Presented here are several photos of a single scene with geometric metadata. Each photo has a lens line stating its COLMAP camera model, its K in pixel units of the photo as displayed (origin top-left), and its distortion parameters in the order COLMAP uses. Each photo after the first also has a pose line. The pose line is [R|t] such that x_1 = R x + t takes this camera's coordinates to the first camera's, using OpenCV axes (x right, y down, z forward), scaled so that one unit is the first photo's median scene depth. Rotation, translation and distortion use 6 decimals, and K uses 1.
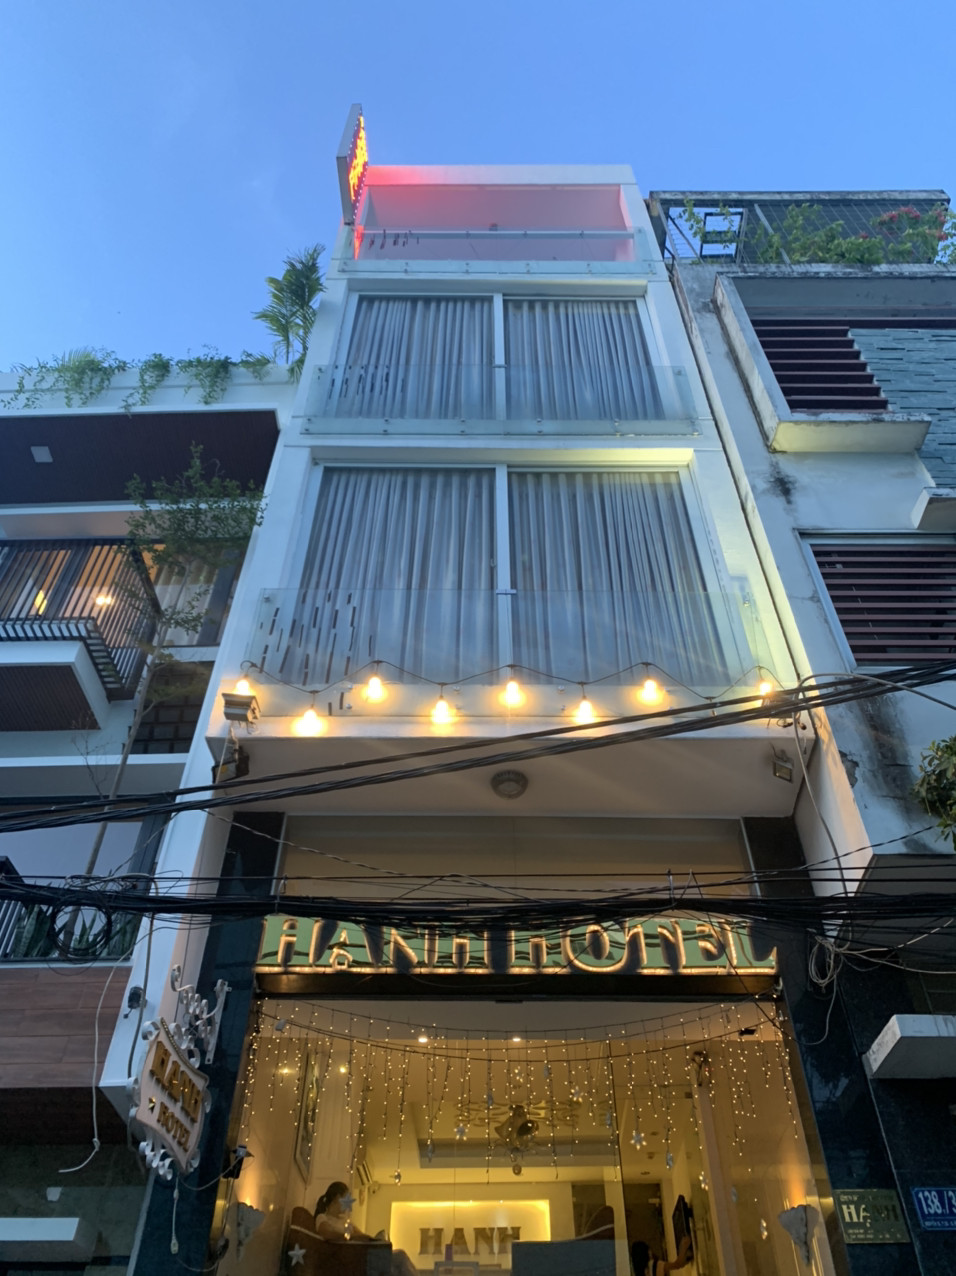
lens RADIAL K [[985.4, 0, 478.0], [0, 985.4, 638.0], [0, 0, 1]] dist [0.002925, -0.001086]
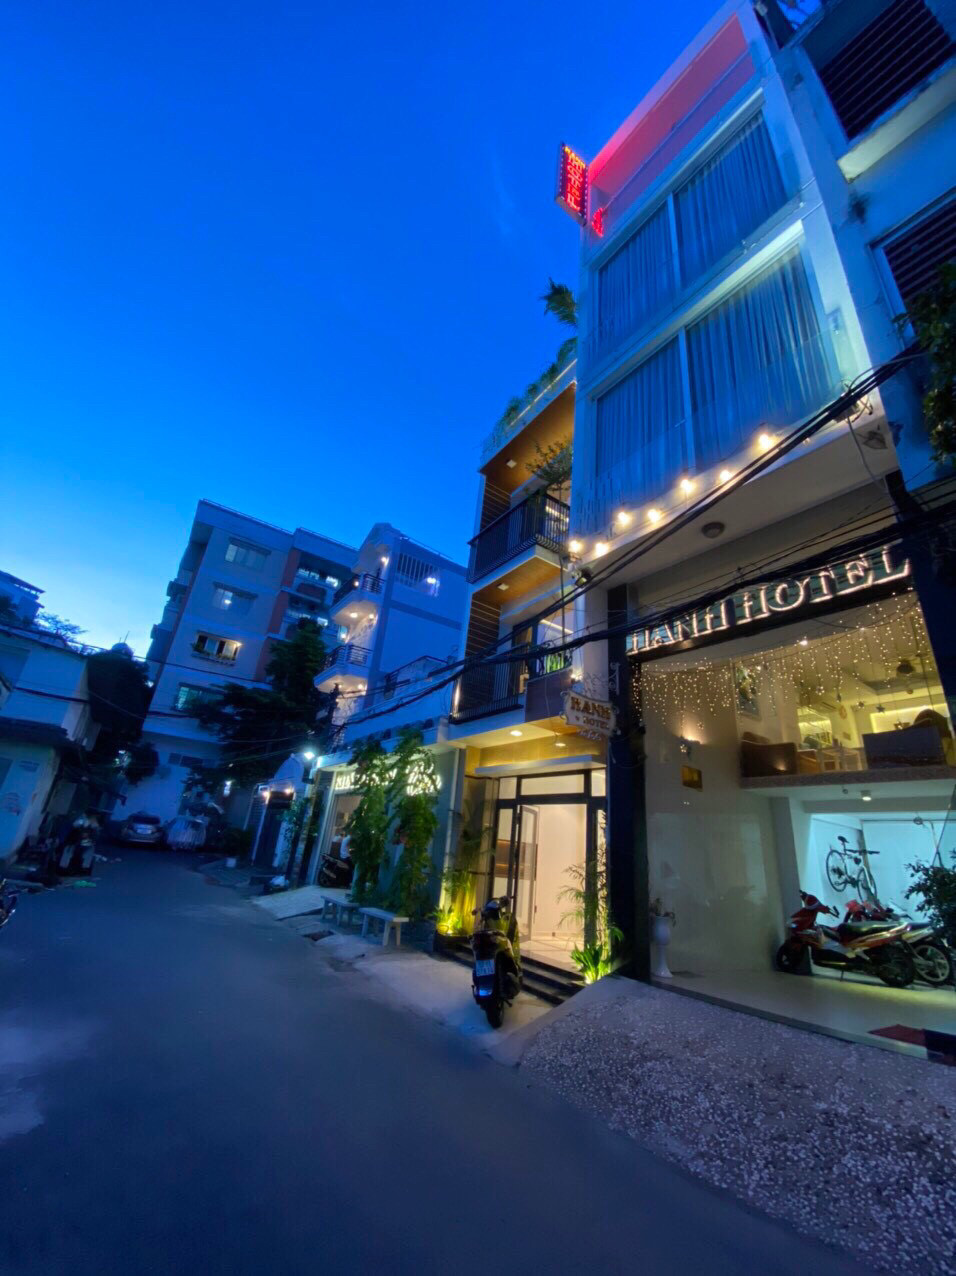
lens RADIAL K [[517.4, 0, 478.0], [0, 517.4, 638.0], [0, 0, 1]] dist [-0.000360, -0.000172]
pose [[0.590393, -0.262795, -0.763135, 0.462622], [0.504719, 0.858042, 0.094994, 0.011659], [0.629837, -0.441252, 0.639220, 0.025966]]
